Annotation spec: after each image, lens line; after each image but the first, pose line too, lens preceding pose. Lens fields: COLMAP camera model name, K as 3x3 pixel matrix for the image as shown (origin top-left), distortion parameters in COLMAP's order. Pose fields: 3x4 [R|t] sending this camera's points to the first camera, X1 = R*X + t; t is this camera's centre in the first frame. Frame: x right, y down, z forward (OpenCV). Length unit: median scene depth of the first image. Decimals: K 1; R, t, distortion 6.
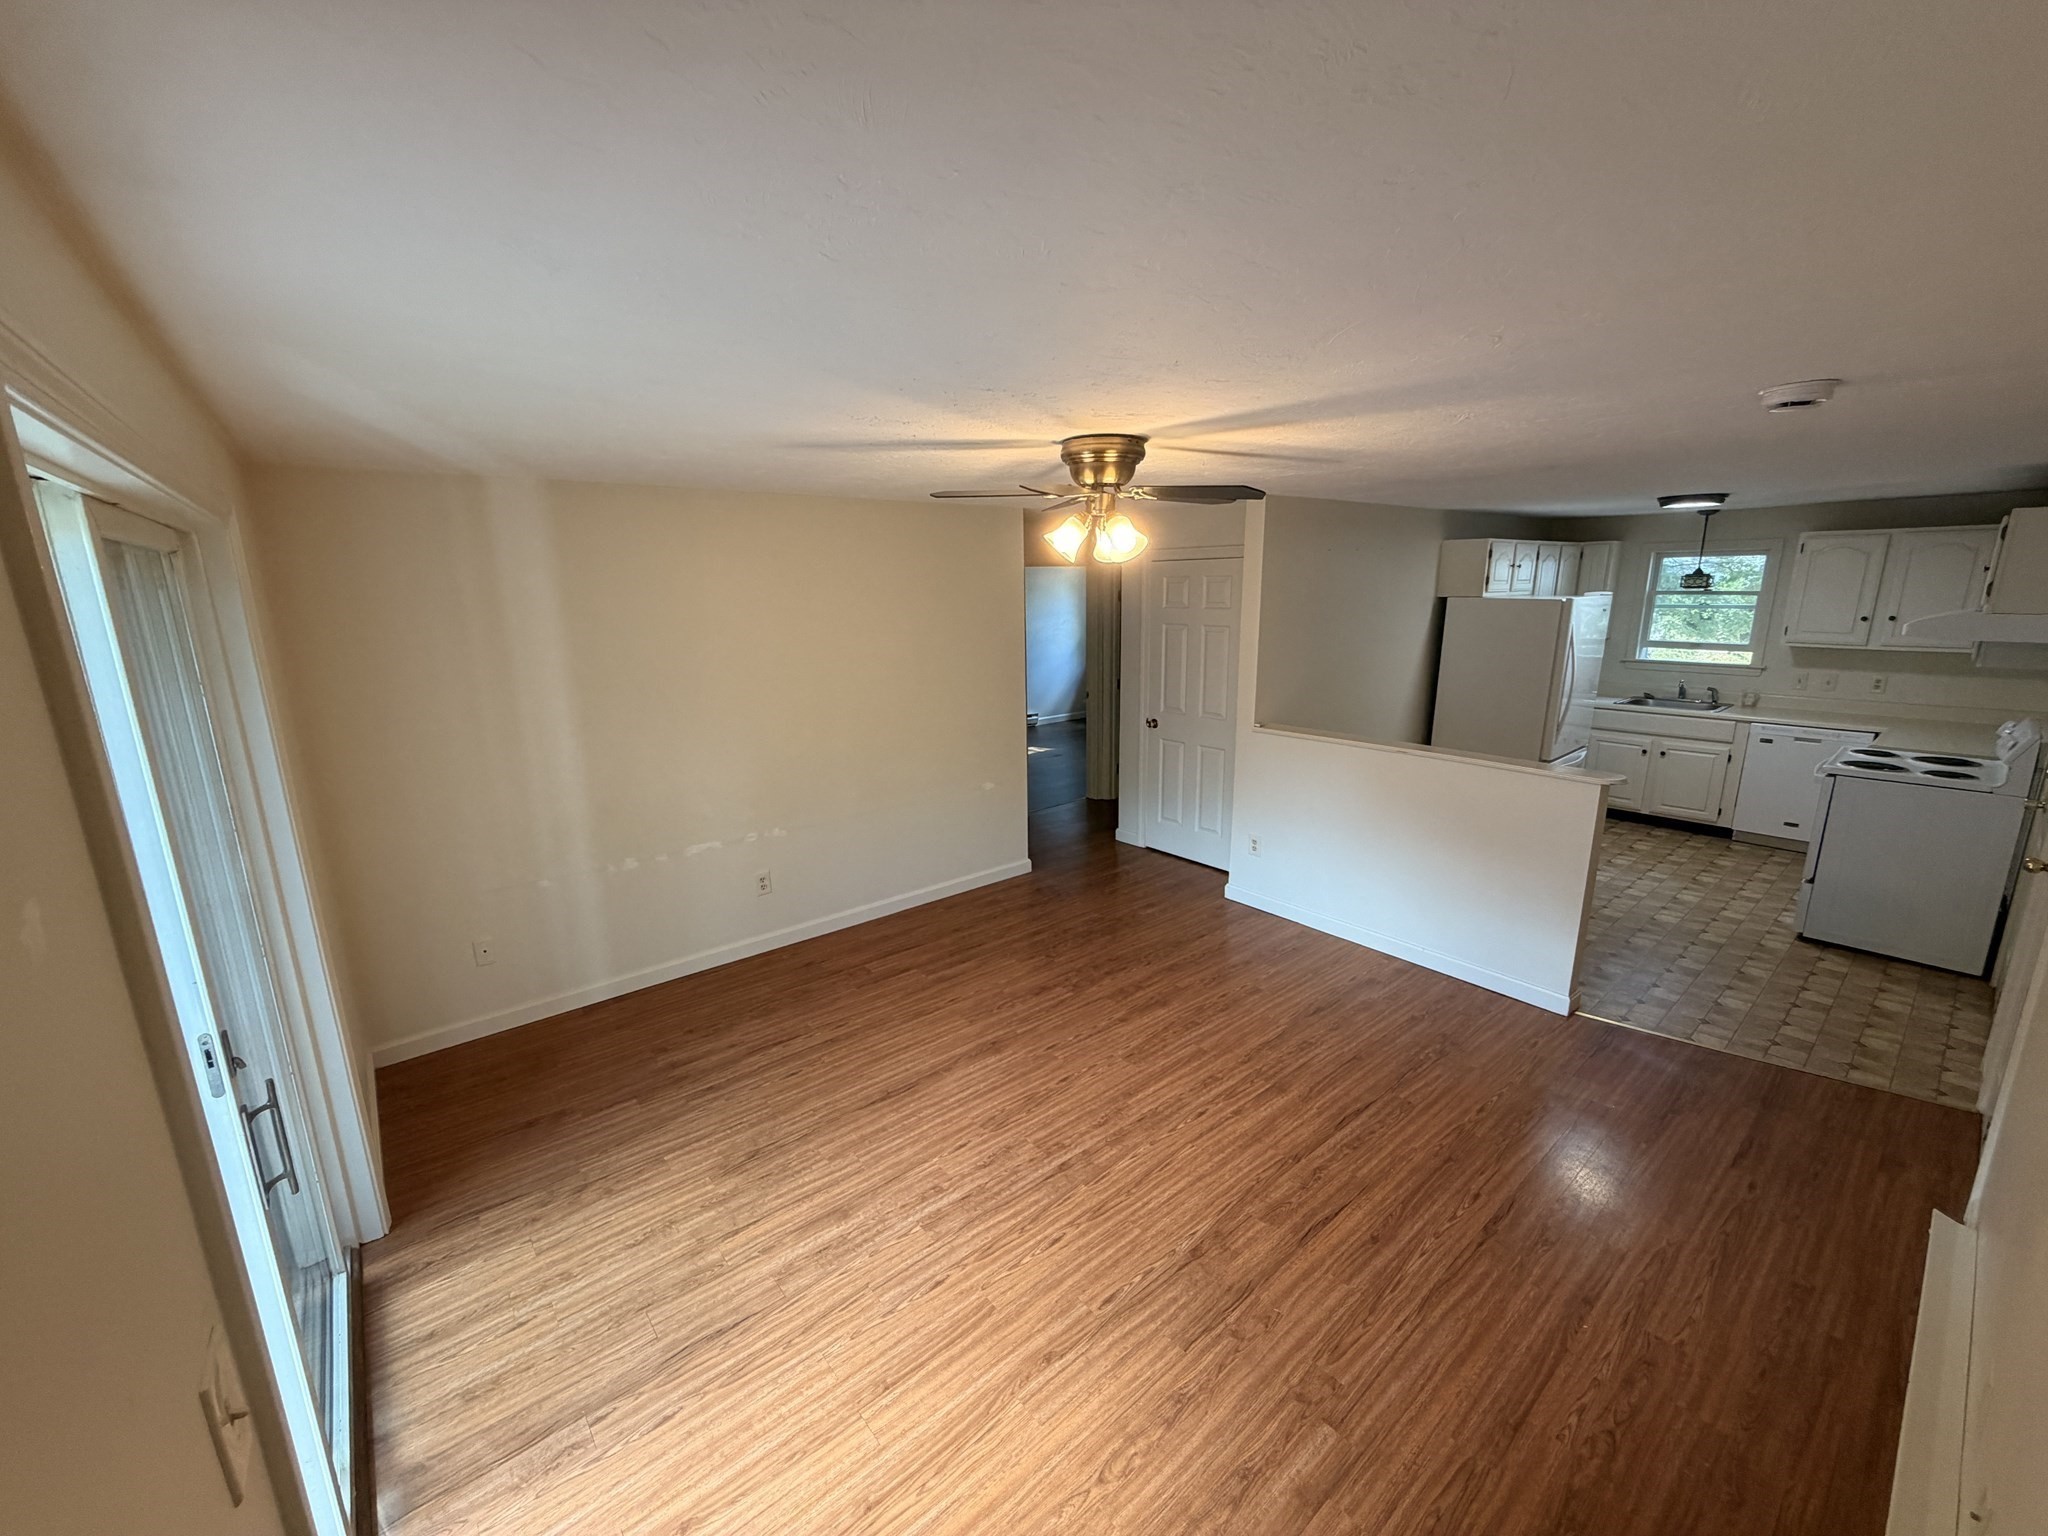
lens RADIAL K [[817.9, 0, 1022.4], [0, 817.9, 773.5], [0, 0, 1]] dist [0.000232, 0.000537]
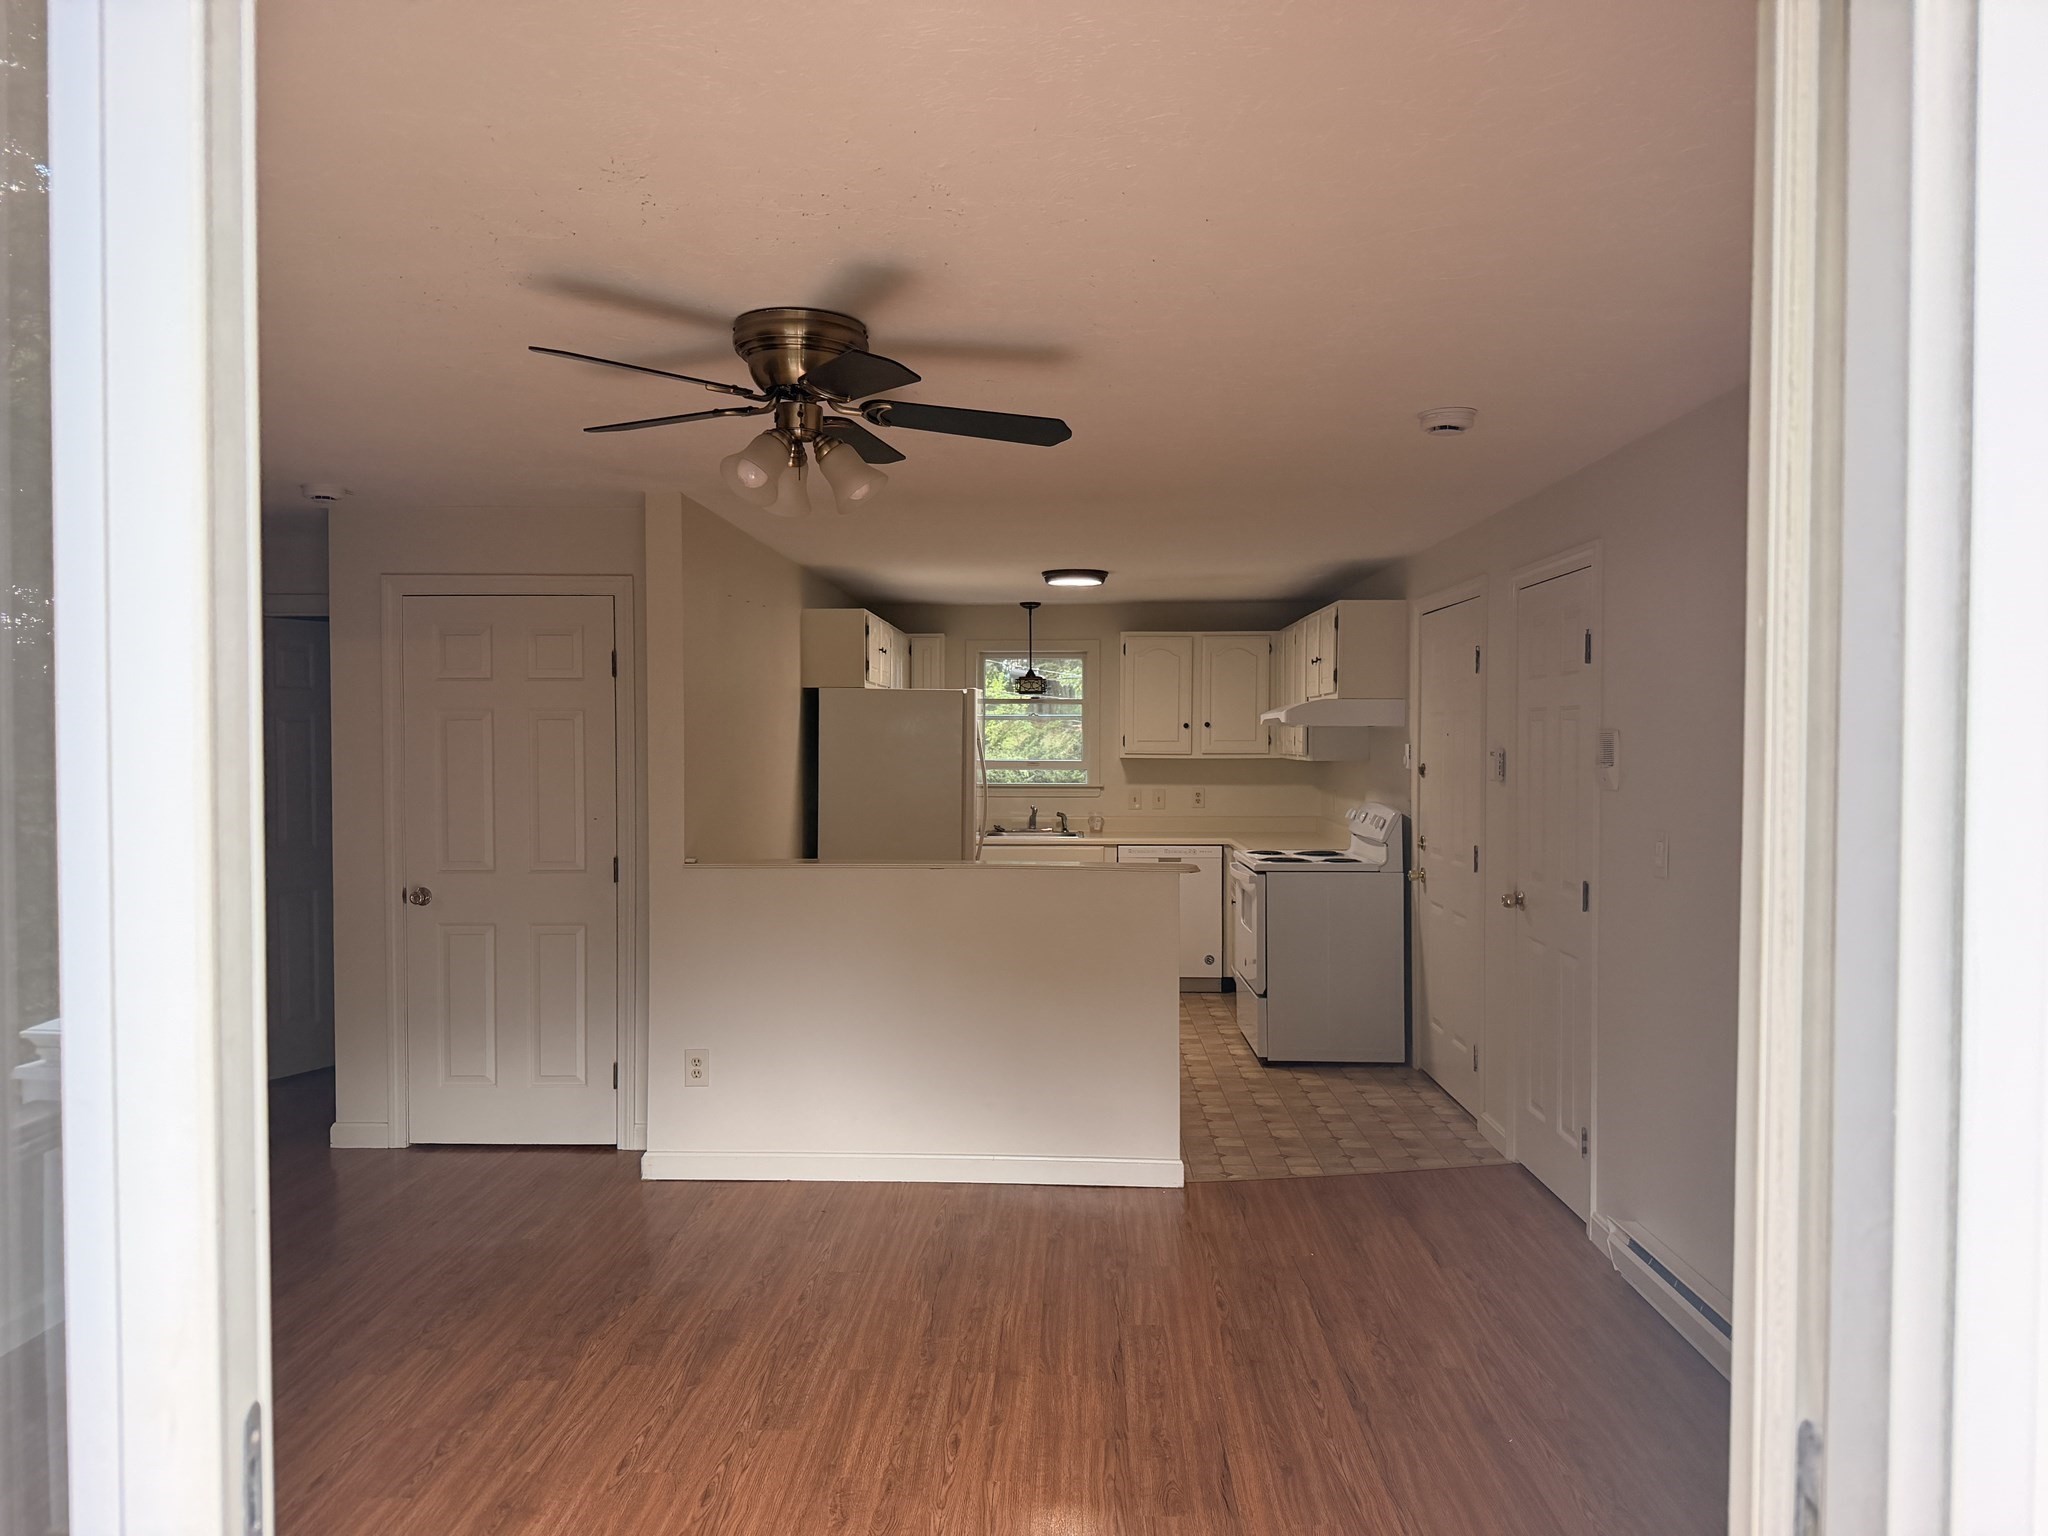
lens RADIAL K [[1427.2, 0, 1021.2], [0, 1427.2, 774.6], [0, 0, 1]] dist [0.149484, -0.306929]
pose [[0.664642, -0.004918, 0.747146, -0.413068], [0.159975, 0.977725, -0.135874, 0.074948], [-0.729835, 0.209832, 0.650624, 0.145047]]
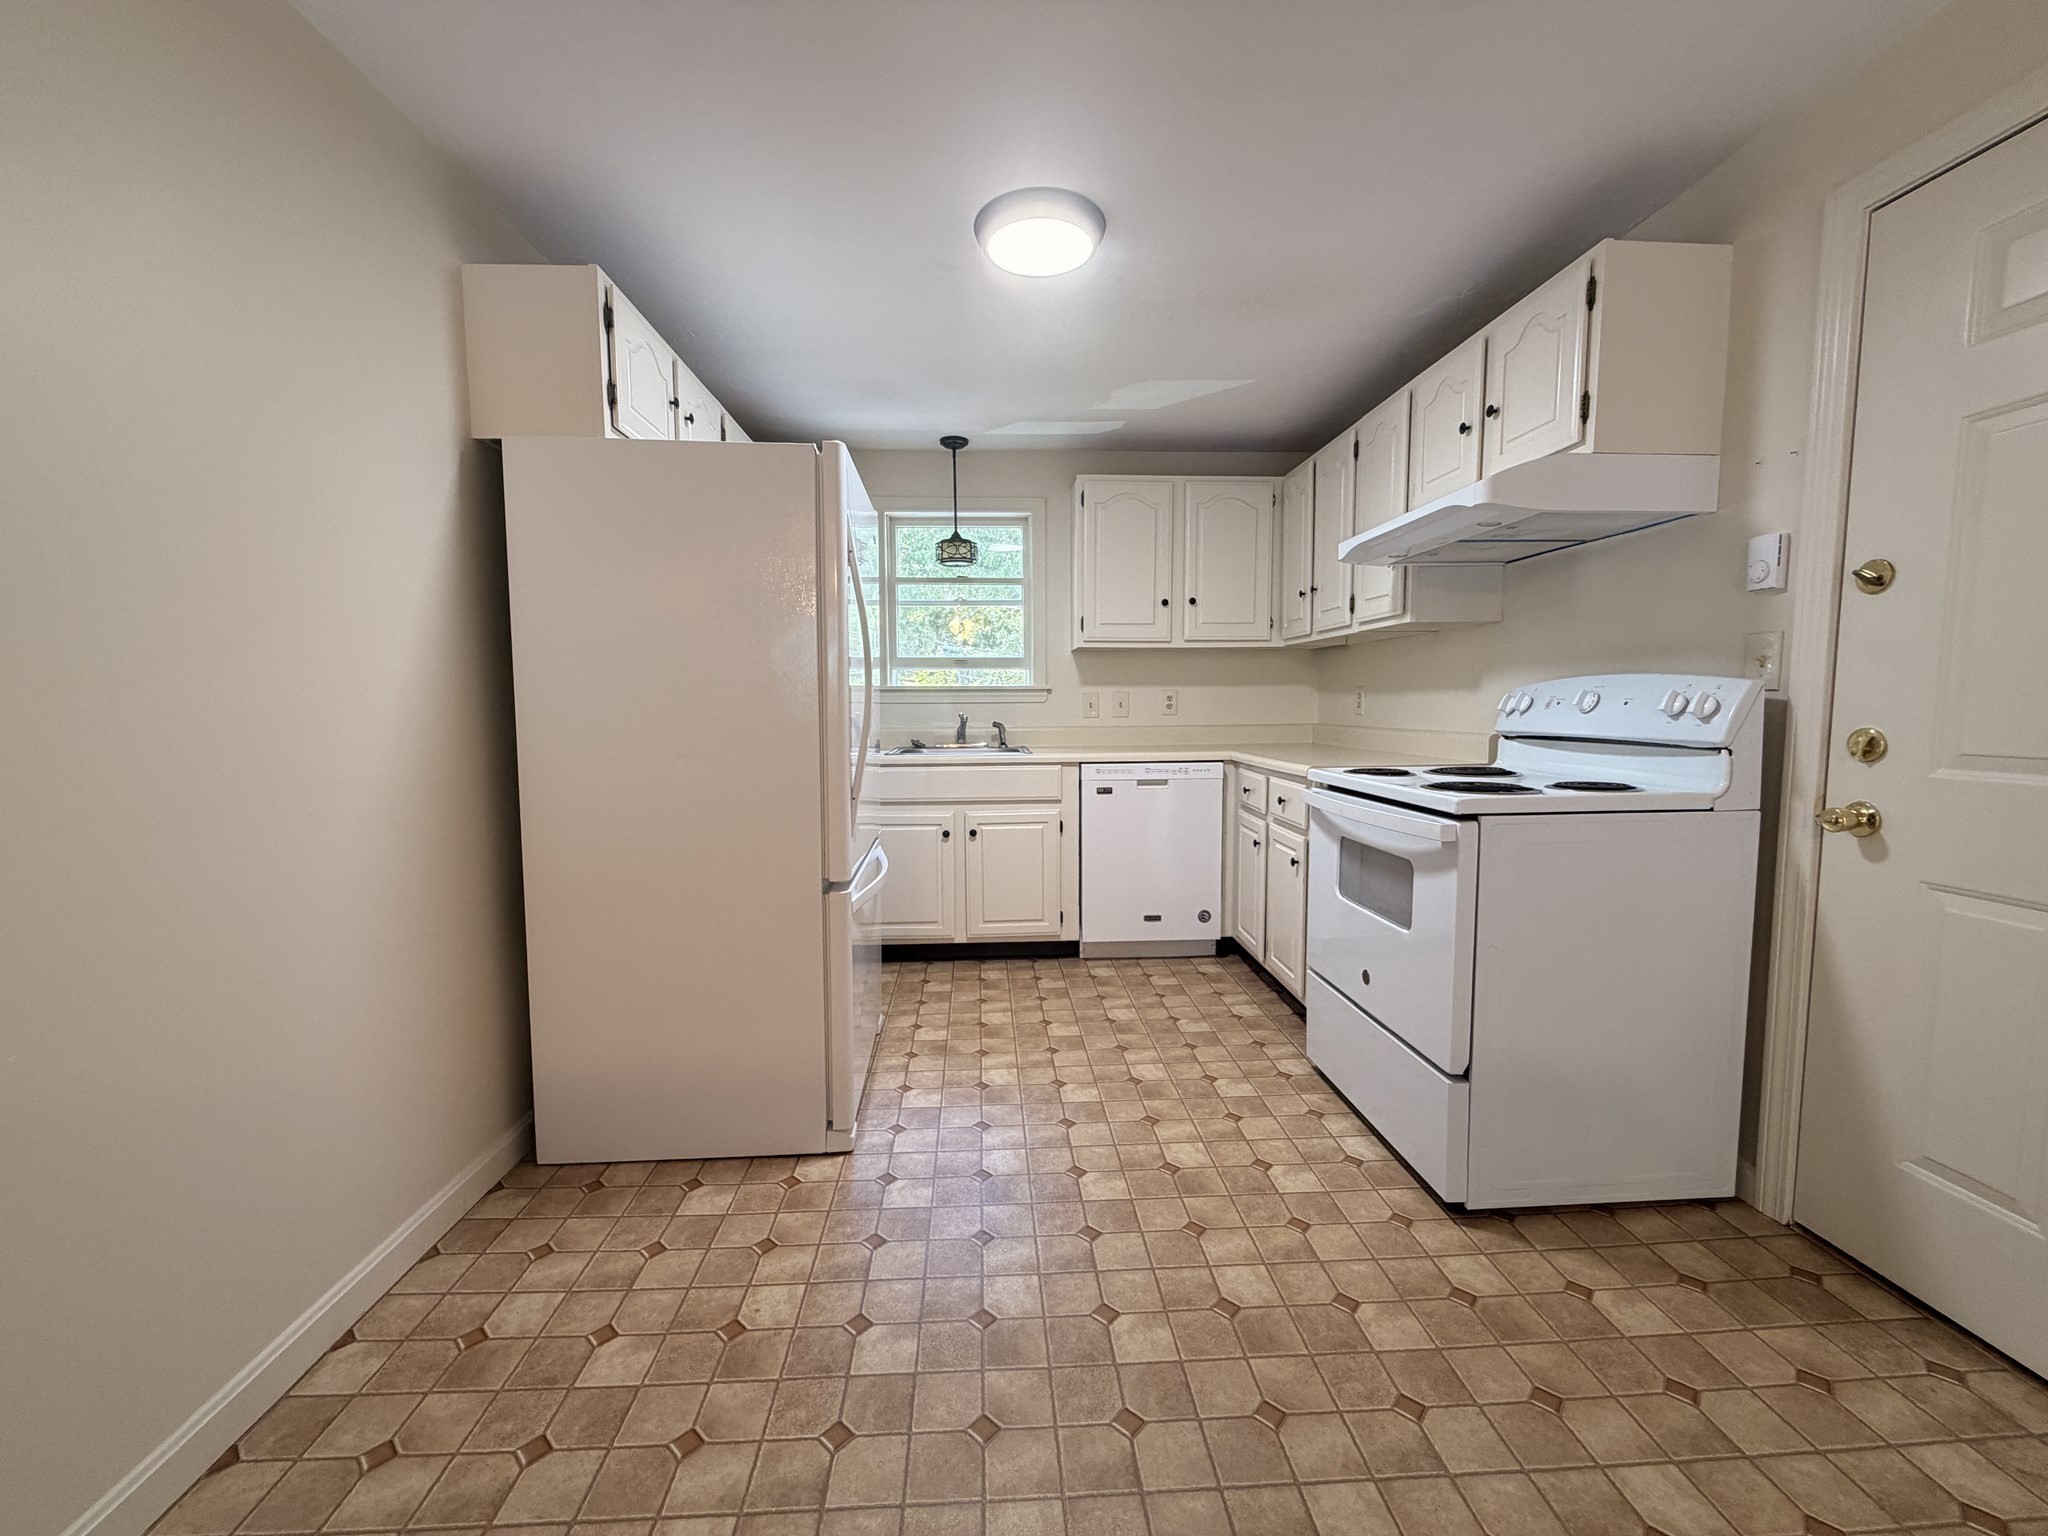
lens RADIAL K [[817.9, 0, 1022.4], [0, 817.9, 773.5], [0, 0, 1]] dist [0.000232, 0.000537]
pose [[0.598952, -0.059798, 0.798549, 0.563225], [0.180408, 0.981648, -0.061807, -0.038144], [-0.780199, 0.181084, 0.598748, 0.998327]]
